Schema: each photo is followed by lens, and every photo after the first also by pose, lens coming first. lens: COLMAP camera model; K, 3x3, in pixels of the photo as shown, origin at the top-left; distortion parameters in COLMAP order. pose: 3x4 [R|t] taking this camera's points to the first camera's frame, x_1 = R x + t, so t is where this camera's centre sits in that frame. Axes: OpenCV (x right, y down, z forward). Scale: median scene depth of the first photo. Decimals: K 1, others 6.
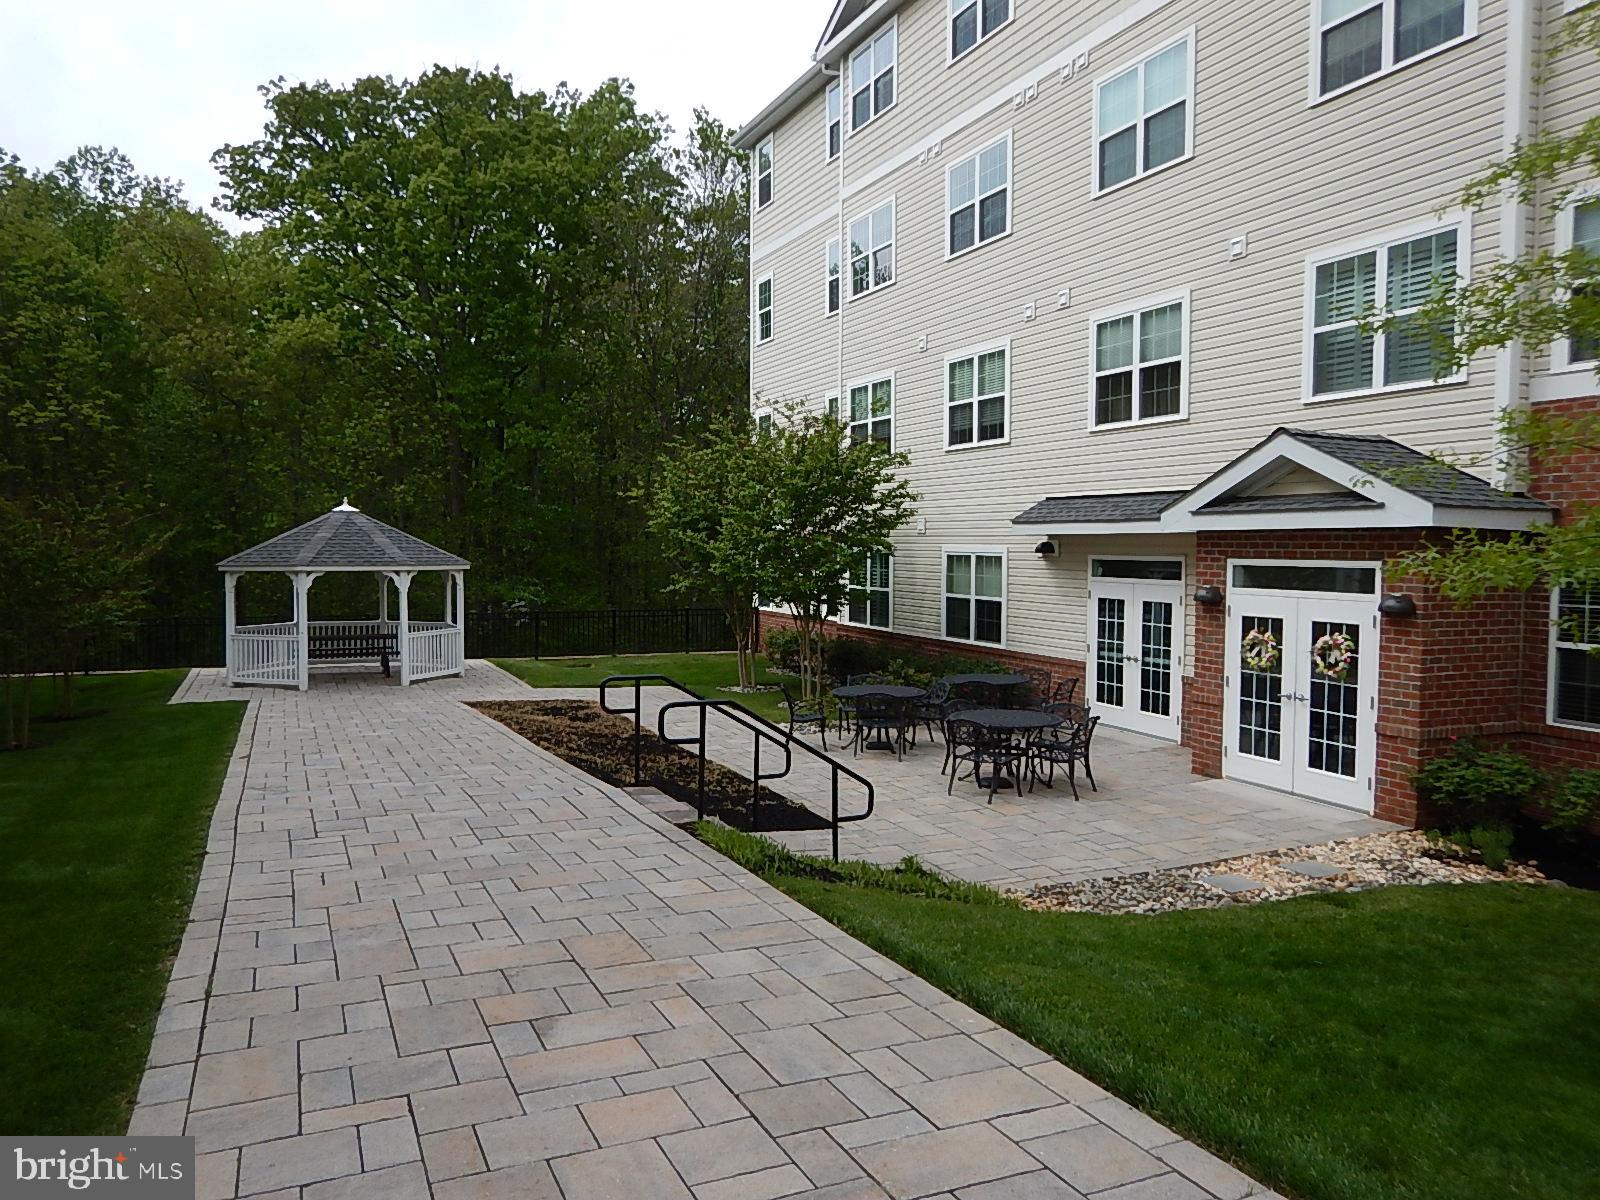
lens RADIAL K [[1148.8, 0, 816.2], [0, 1148.8, 600.5], [0, 0, 1]] dist [0.025536, -0.012020]
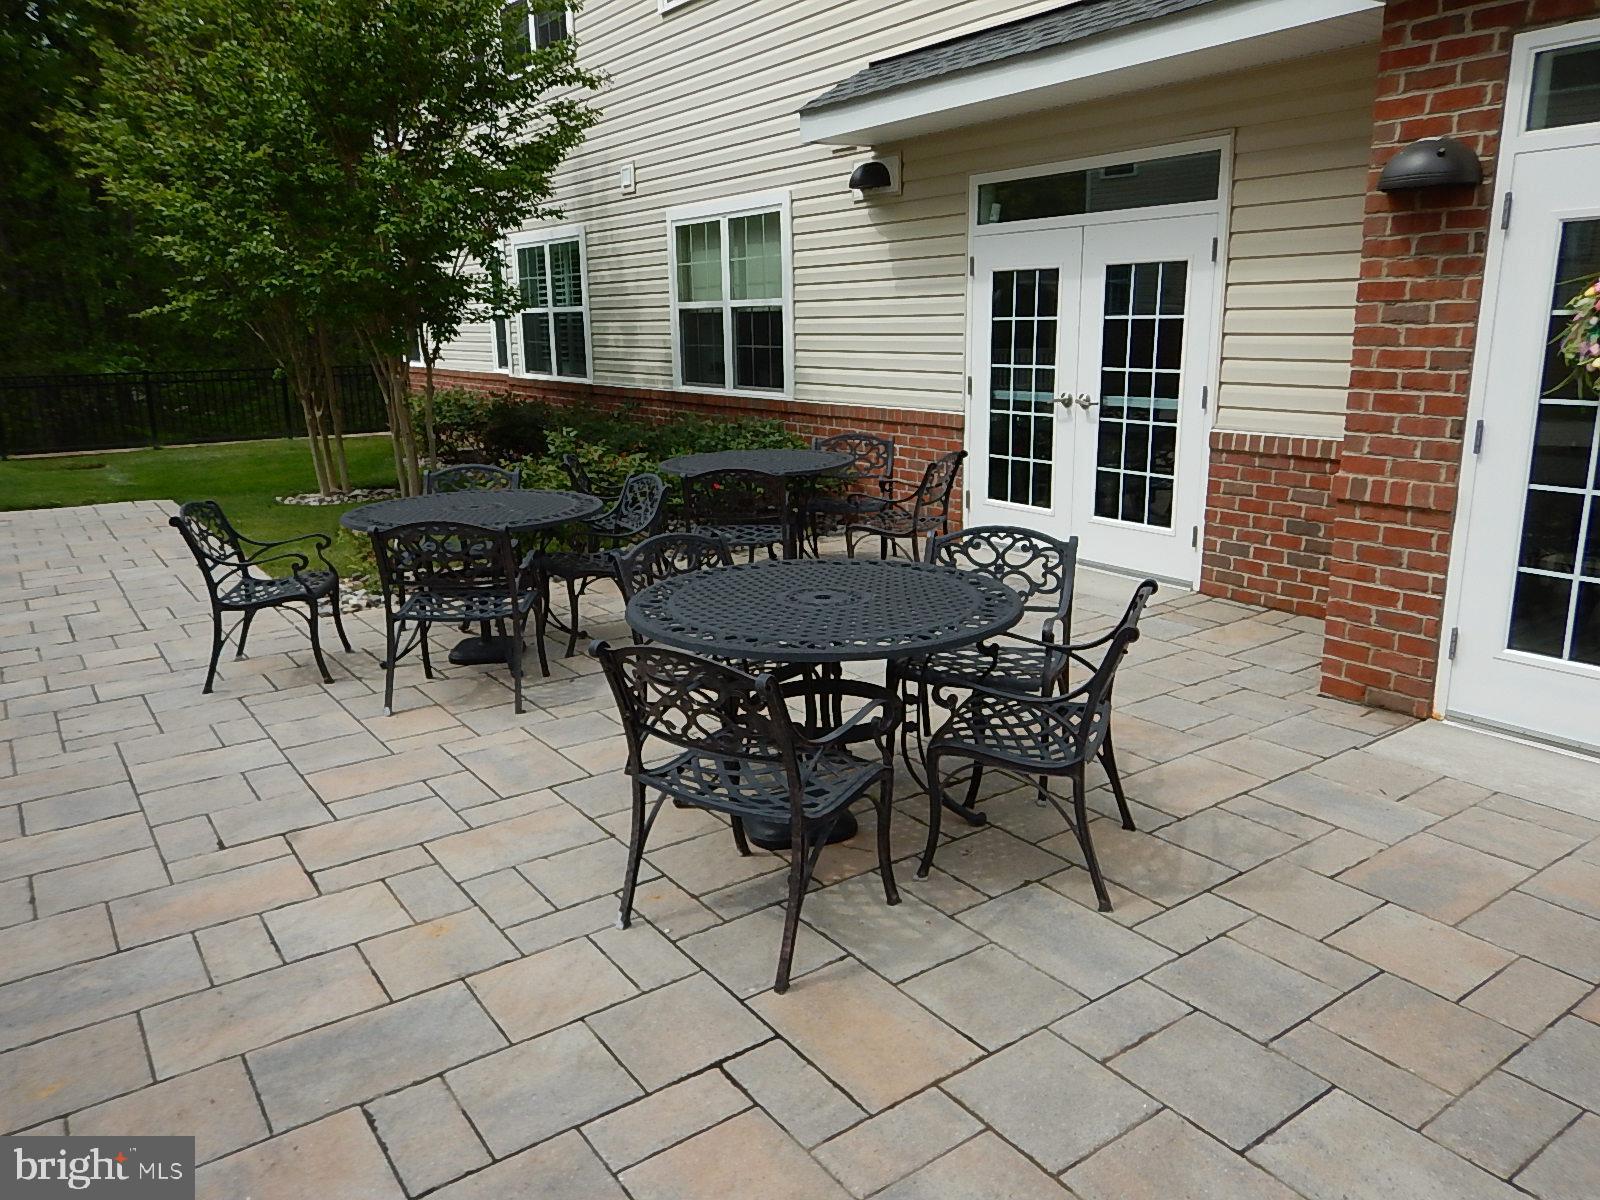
lens RADIAL K [[1148.8, 0, 806.4], [0, 1148.8, 591.8], [0, 0, 1]] dist [0.025536, -0.012020]
pose [[0.981975, -0.065917, 0.177147, 0.084338], [0.032683, 0.982317, 0.184352, 0.036374], [-0.186166, -0.175239, 0.966764, 0.558141]]
